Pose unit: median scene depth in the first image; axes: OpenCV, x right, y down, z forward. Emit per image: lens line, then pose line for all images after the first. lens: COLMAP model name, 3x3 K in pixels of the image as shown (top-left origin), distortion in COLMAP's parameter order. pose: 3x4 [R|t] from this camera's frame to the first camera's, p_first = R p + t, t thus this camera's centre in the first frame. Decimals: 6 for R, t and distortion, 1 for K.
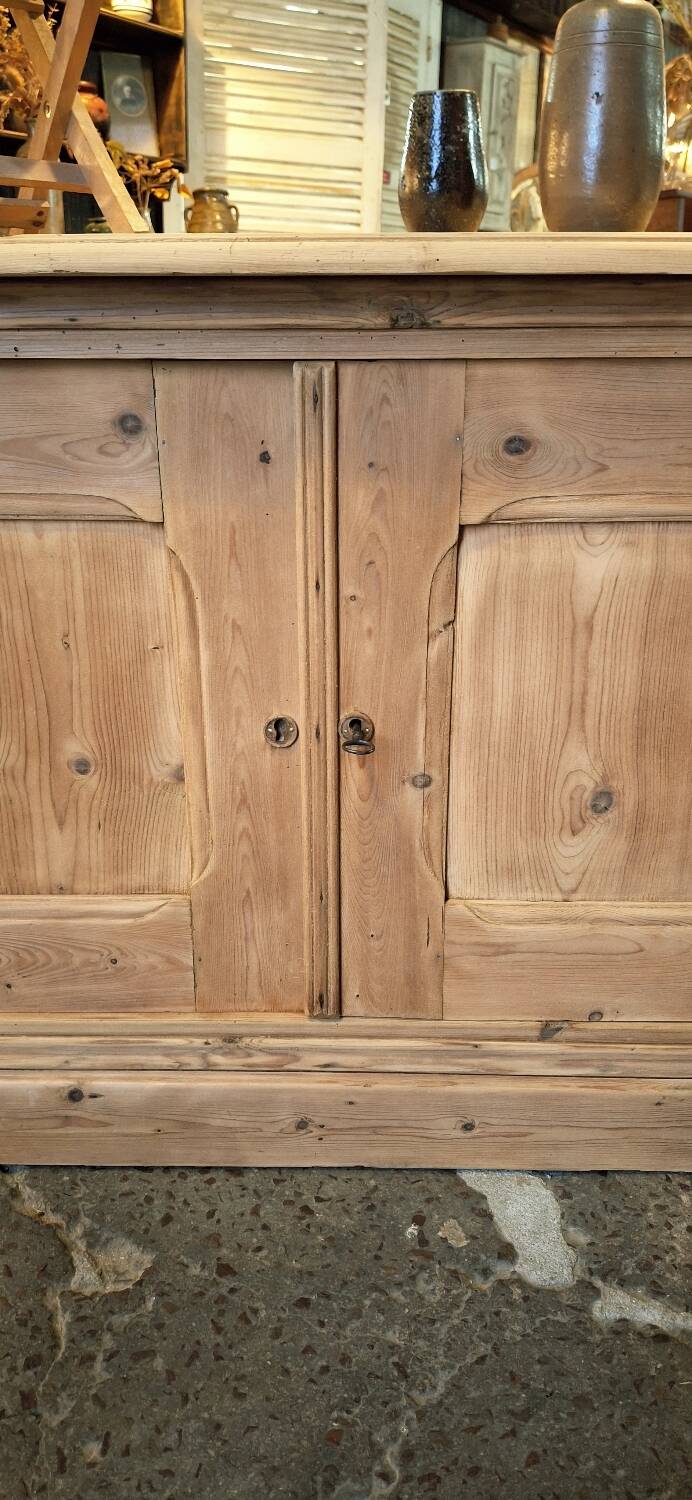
lens RADIAL K [[1098.3, 0, 357.9], [0, 1098.3, 739.8], [0, 0, 1]] dist [0.080003, -0.152008]
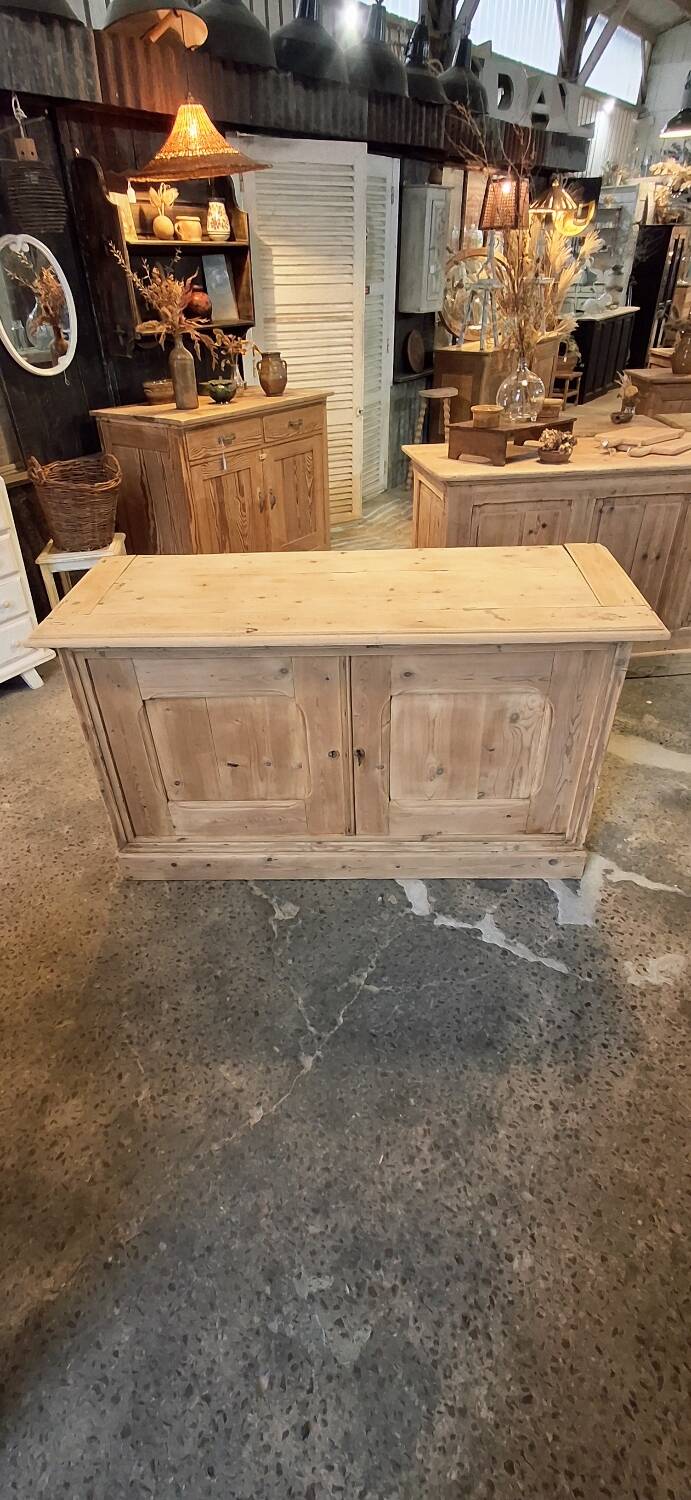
lens RADIAL K [[682.0, 0, 345.1], [0, 682.0, 738.9], [0, 0, 1]] dist [-0.006065, 0.006793]
pose [[0.999506, -0.021512, -0.022895, 0.004486], [0.026515, 0.968516, 0.247535, -0.481773], [0.016849, -0.248020, 0.968608, -0.771873]]
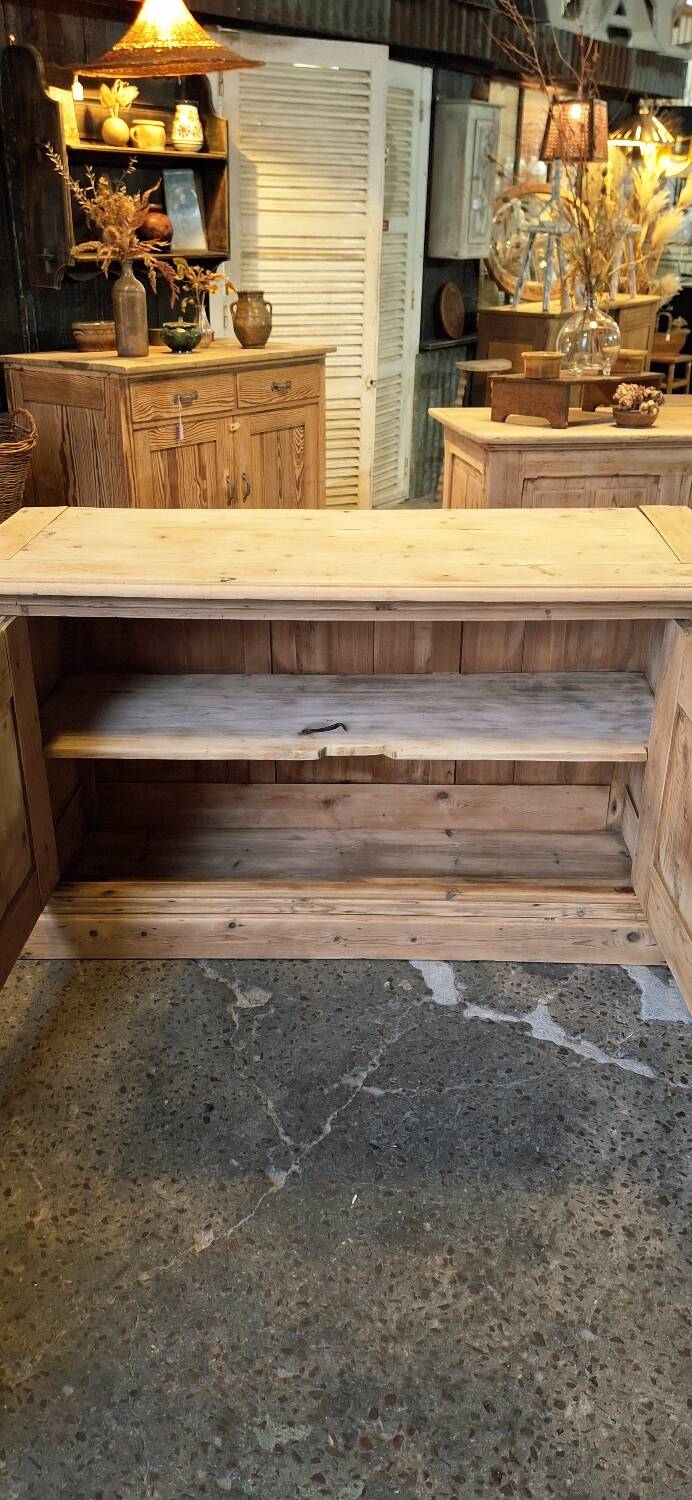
lens RADIAL K [[1098.3, 0, 361.7], [0, 1098.3, 730.1], [0, 0, 1]] dist [0.080003, -0.152008]
pose [[1.000000, 0.000169, -0.000079, -0.001542], [-0.000163, 0.997039, 0.076894, -0.232082], [0.000092, -0.076894, 0.997039, -1.152899]]
